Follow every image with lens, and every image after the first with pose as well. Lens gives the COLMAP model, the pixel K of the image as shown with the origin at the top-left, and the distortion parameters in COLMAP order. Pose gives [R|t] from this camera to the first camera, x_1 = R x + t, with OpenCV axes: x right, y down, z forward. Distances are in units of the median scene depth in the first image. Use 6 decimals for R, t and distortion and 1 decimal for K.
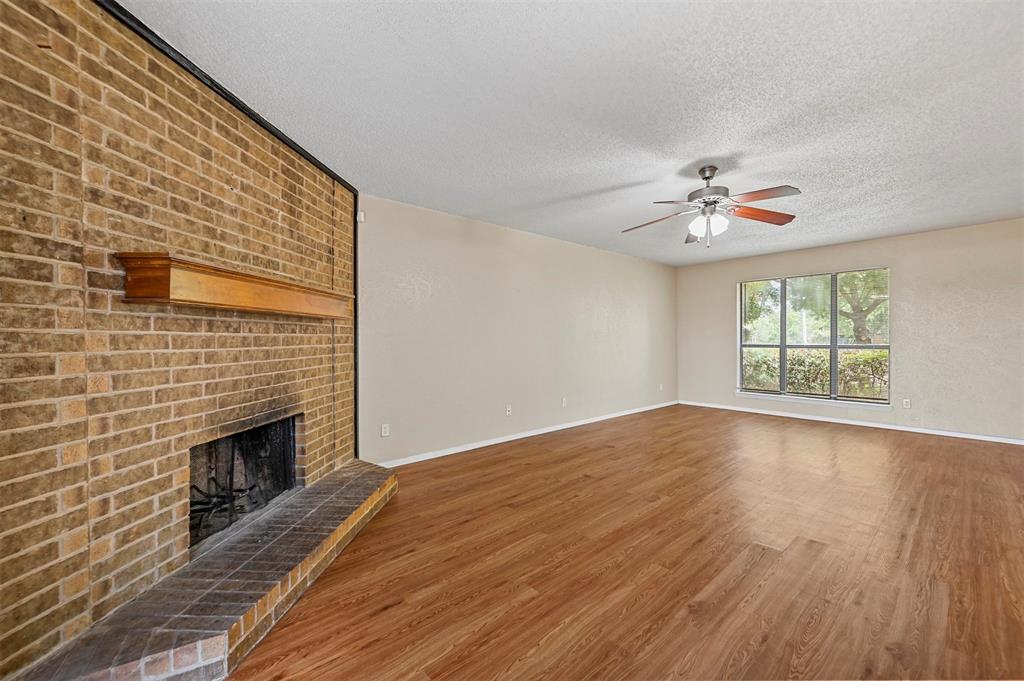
lens RADIAL K [[404.9, 0, 513.1], [0, 404.9, 342.8], [0, 0, 1]] dist [0.003729, -0.000889]
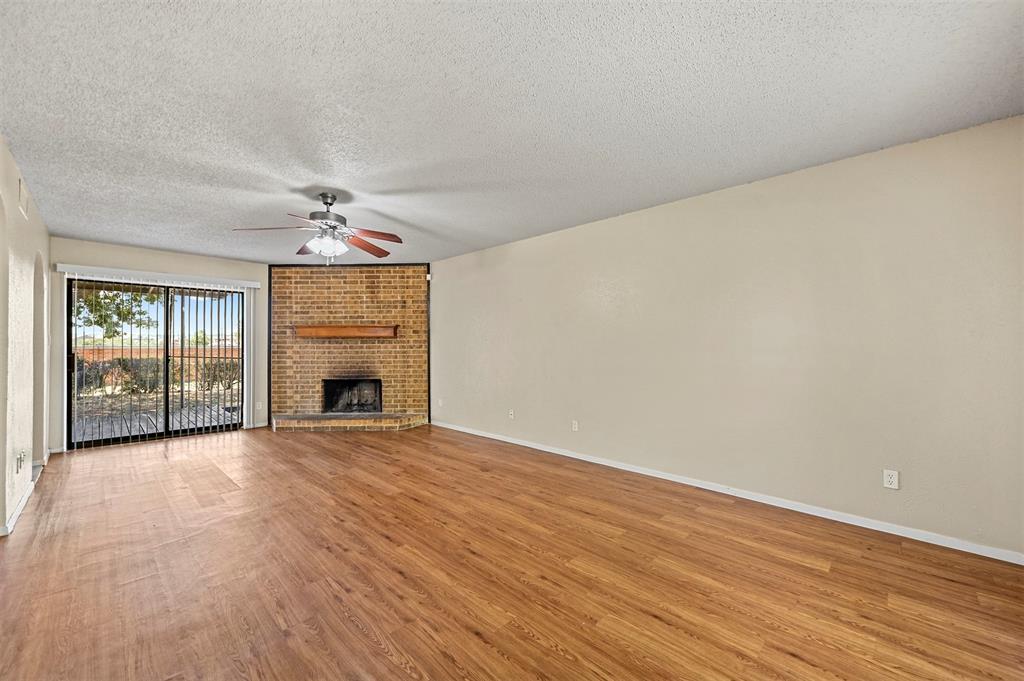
lens RADIAL K [[404.9, 0, 512.3], [0, 404.9, 342.1], [0, 0, 1]] dist [0.003729, -0.000889]
pose [[0.075296, 0.001395, -0.997160, 2.280733], [-0.005855, 0.999982, 0.000956, -0.051022], [0.997144, 0.005766, 0.075303, 1.998307]]
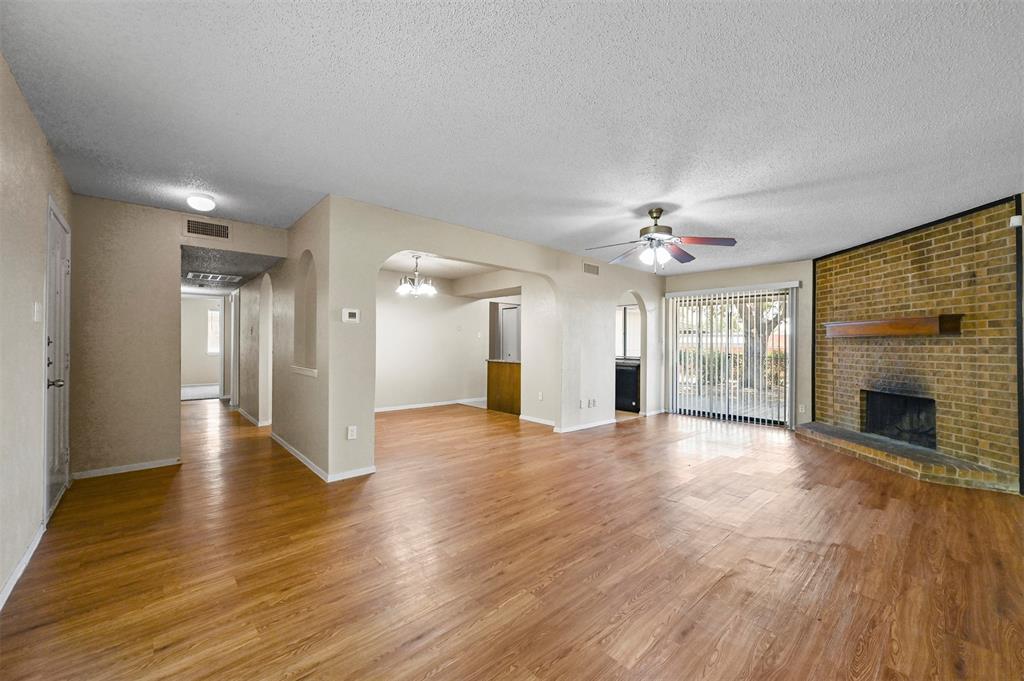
lens RADIAL K [[404.9, 0, 513.5], [0, 404.9, 341.0], [0, 0, 1]] dist [0.003729, -0.000889]
pose [[-0.999735, -0.000134, -0.023040, 1.324013], [-0.000140, 1.000000, 0.000258, -0.049338], [0.023040, 0.000261, -0.999735, 3.116737]]
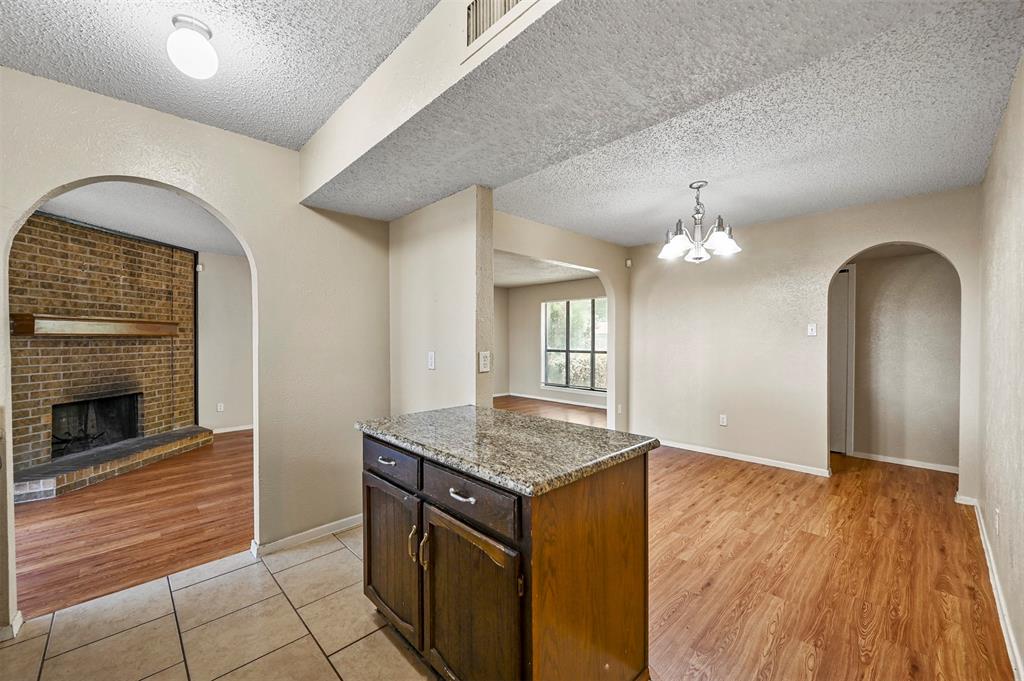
lens RADIAL K [[404.9, 0, 511.4], [0, 404.9, 342.8], [0, 0, 1]] dist [0.003729, -0.000889]
pose [[0.998859, 0.006612, 0.047301, 1.194089], [-0.006644, 0.999978, 0.000523, -0.056619], [-0.047296, -0.000837, 0.998881, -0.967624]]
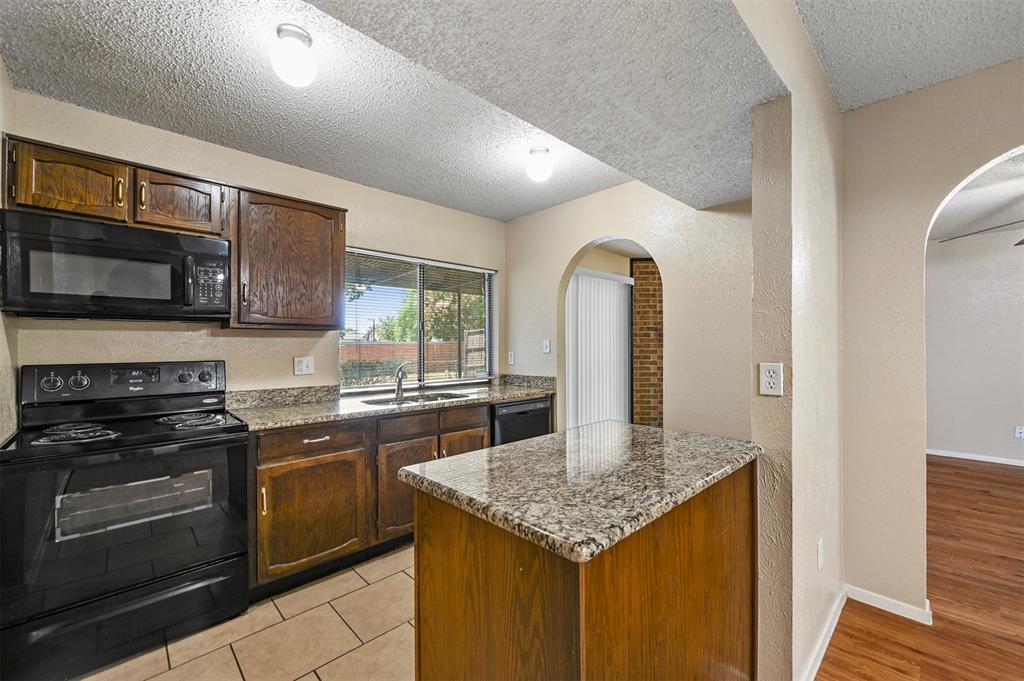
lens RADIAL K [[404.9, 0, 511.1], [0, 404.9, 346.5], [0, 0, 1]] dist [0.003729, -0.000889]
pose [[0.040326, 0.014681, -0.999079, 1.815618], [-0.003306, 0.999889, 0.014560, -0.068004], [0.999181, 0.002716, 0.040370, -0.358453]]
